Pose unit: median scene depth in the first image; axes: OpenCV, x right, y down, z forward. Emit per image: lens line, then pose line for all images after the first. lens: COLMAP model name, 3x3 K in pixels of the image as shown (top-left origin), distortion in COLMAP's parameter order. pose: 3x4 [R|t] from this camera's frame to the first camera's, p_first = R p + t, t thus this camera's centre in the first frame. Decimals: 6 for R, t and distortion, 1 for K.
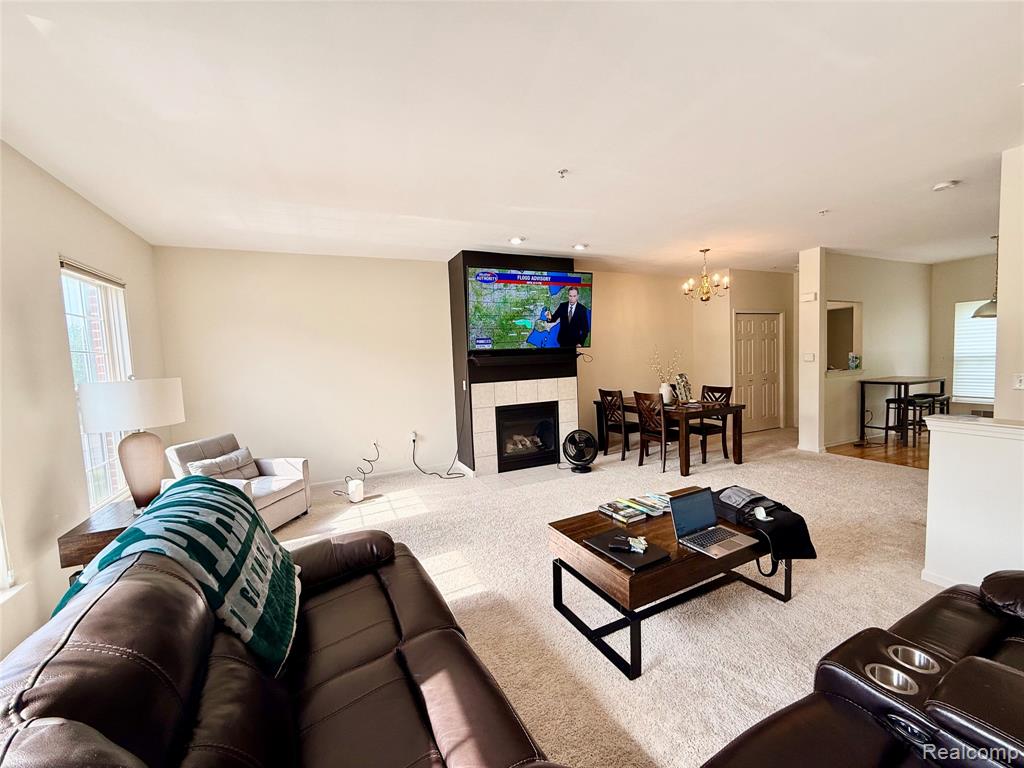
lens RADIAL K [[407.1, 0, 510.1], [0, 407.1, 384.9], [0, 0, 1]] dist [-0.001715, -0.000039]
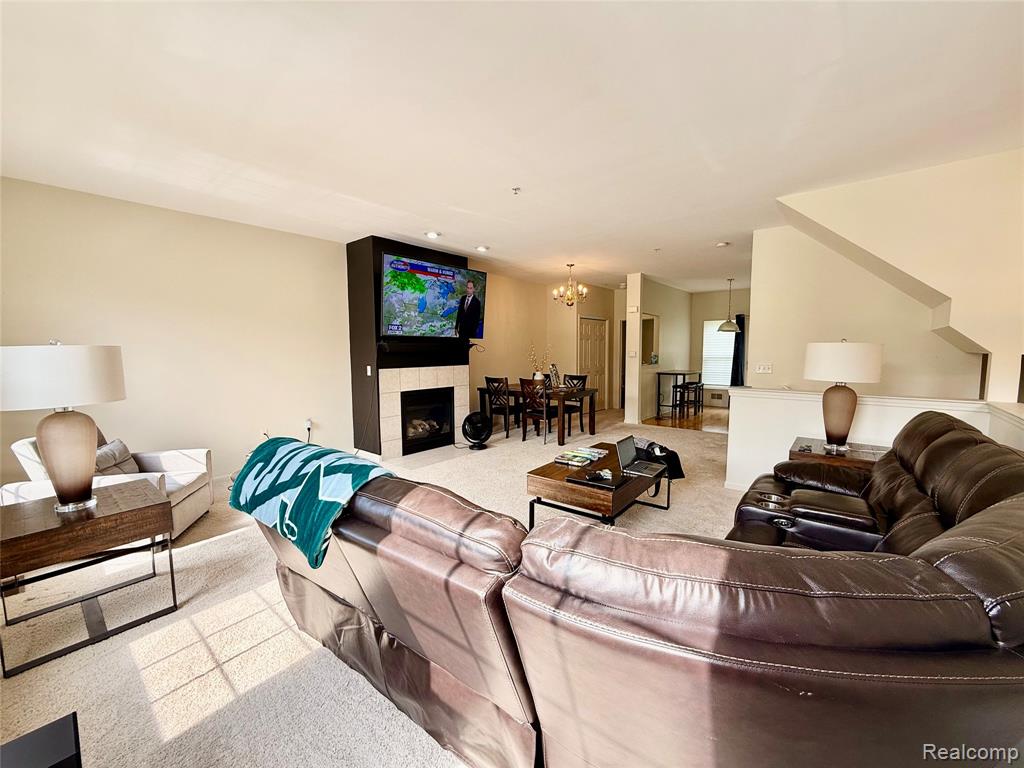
lens RADIAL K [[407.1, 0, 510.7], [0, 407.1, 384.5], [0, 0, 1]] dist [-0.001715, -0.000039]
pose [[0.904641, -0.000890, 0.426174, -0.217755], [-0.002222, 0.999974, 0.006805, 0.026568], [-0.426170, -0.007103, 0.904615, -0.050362]]
